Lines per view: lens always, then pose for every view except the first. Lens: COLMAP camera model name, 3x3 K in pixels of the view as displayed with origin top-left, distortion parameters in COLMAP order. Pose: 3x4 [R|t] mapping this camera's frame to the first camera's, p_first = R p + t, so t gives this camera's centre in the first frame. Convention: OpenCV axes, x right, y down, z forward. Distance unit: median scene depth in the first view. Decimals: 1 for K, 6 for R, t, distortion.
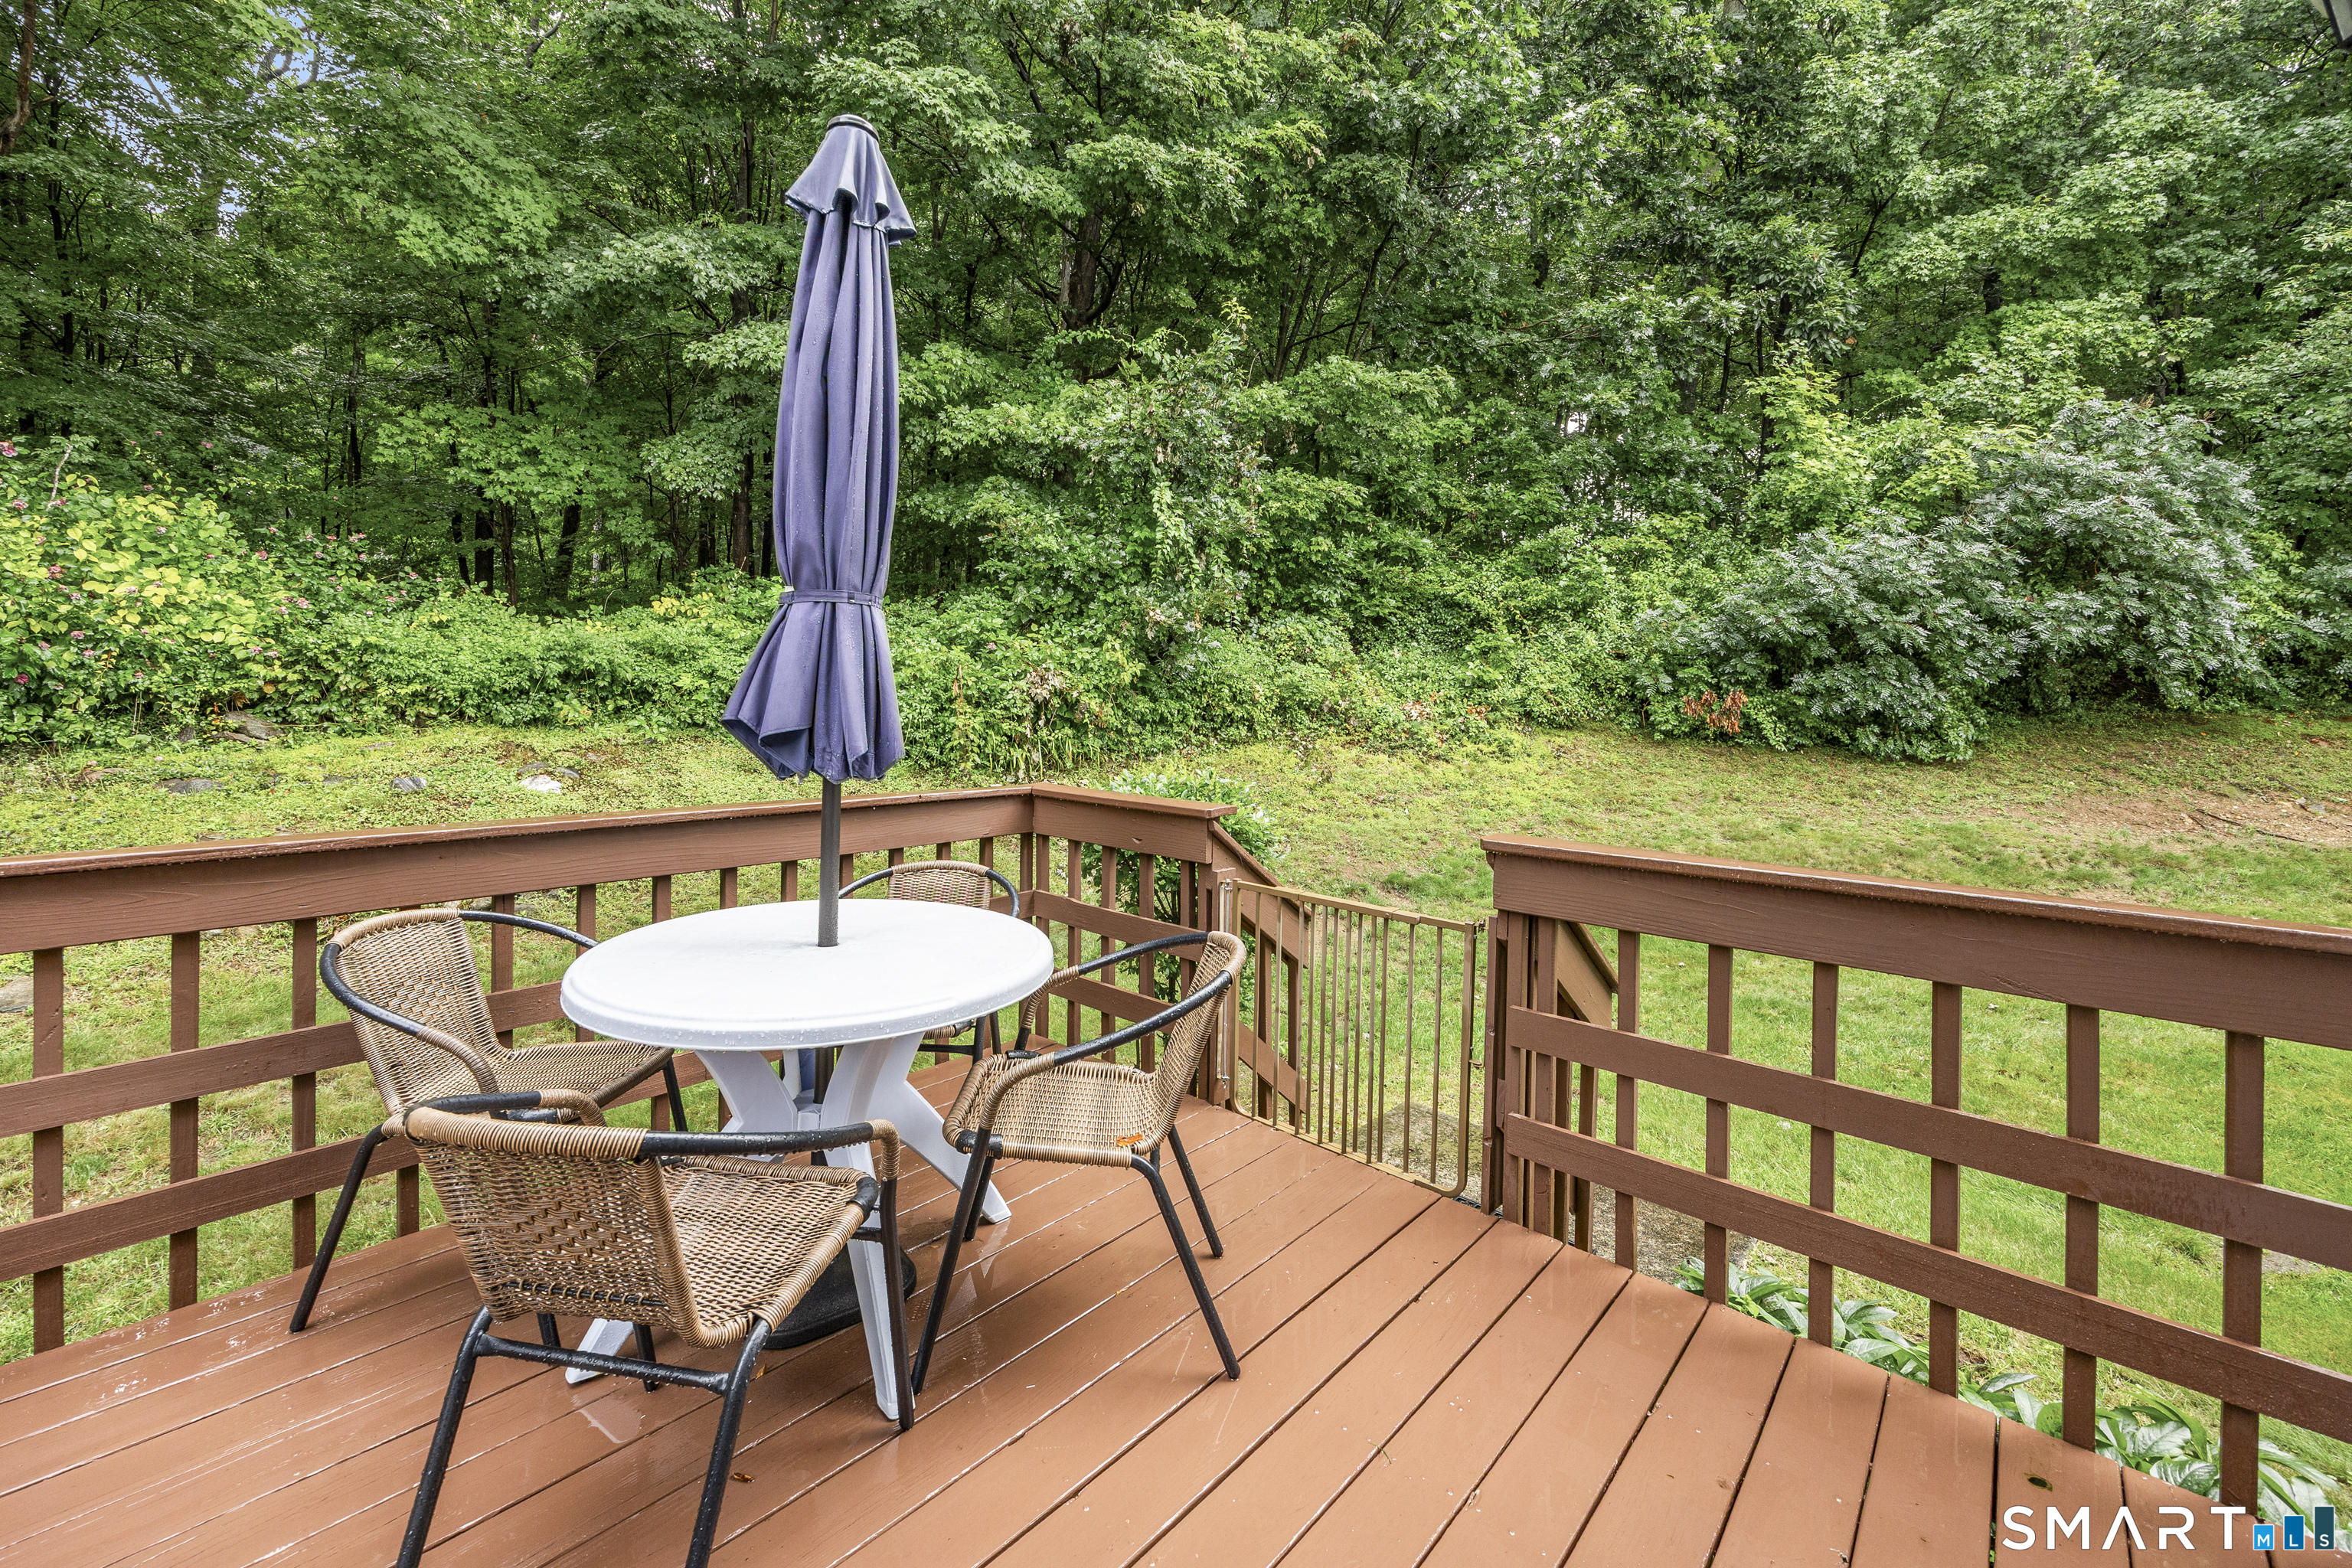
lens RADIAL K [[920.4, 0, 1170.1], [0, 920.4, 769.5], [0, 0, 1]] dist [-0.000589, -0.000018]
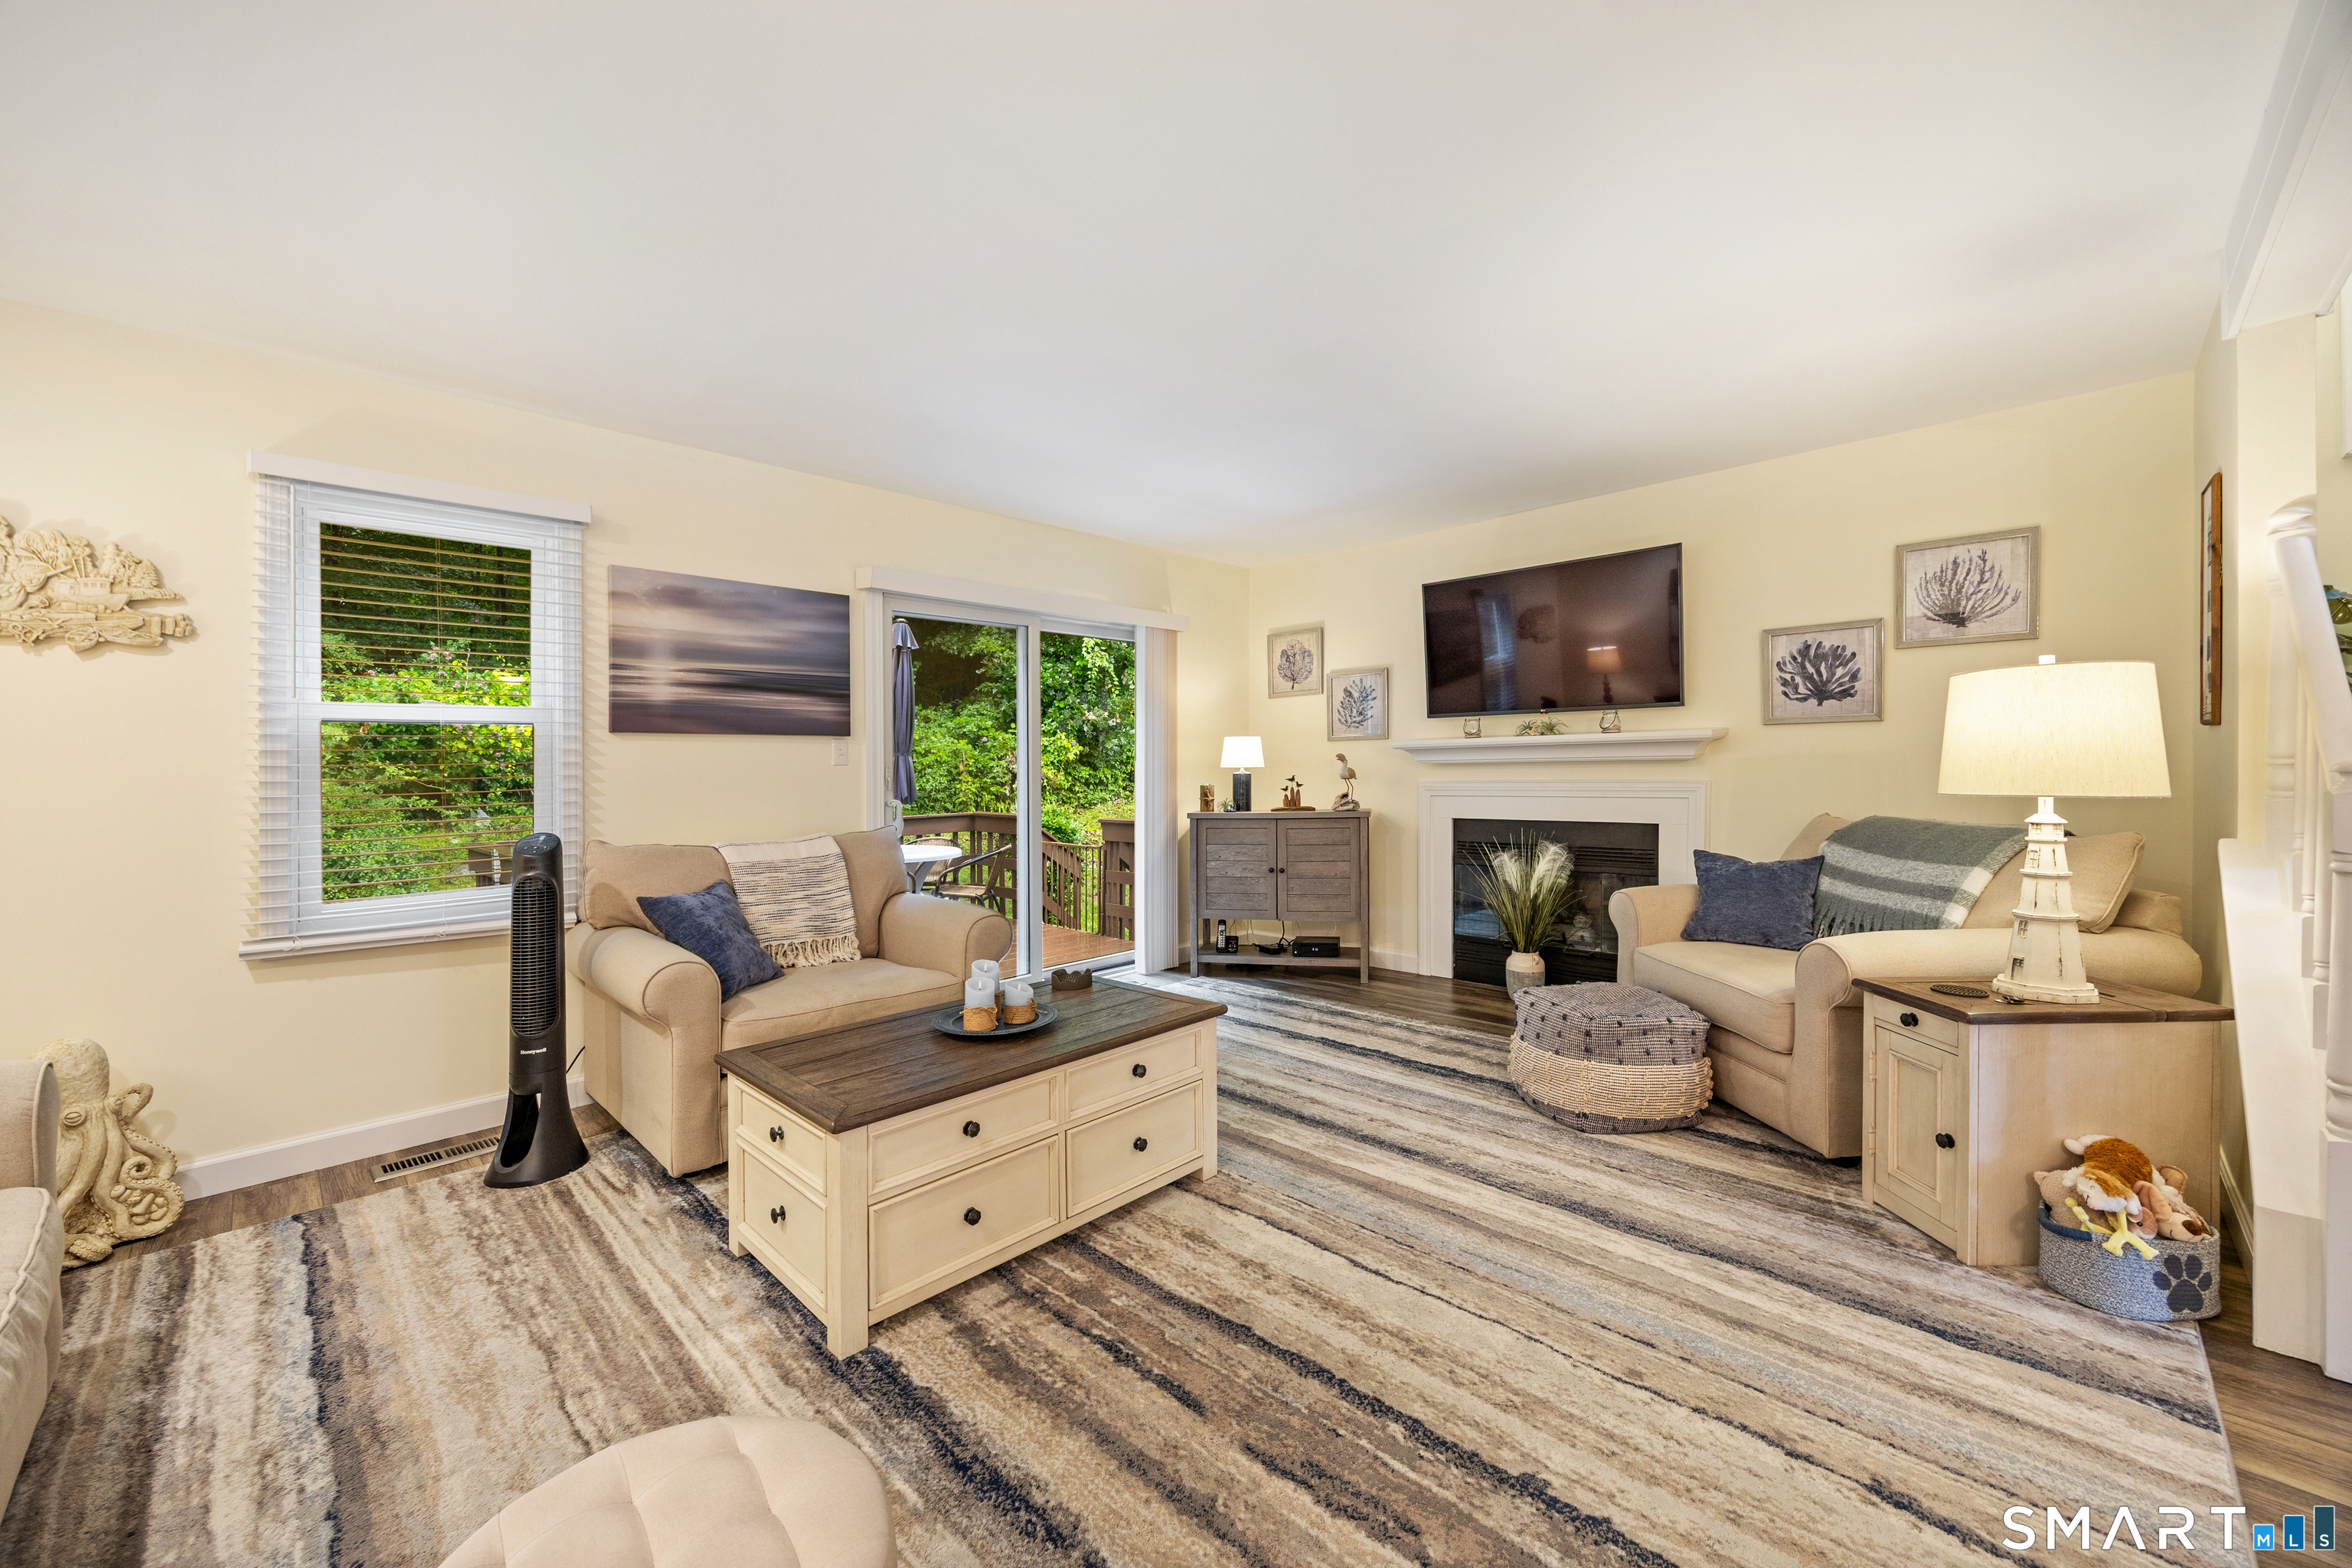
lens RADIAL K [[920.4, 0, 1177.8], [0, 920.4, 778.7], [0, 0, 1]] dist [-0.000589, -0.000018]
pose [[0.998993, -0.030113, -0.033272, 0.183521], [0.028184, 0.997977, -0.056992, 0.033126], [0.034921, 0.055997, 0.997820, -0.551403]]
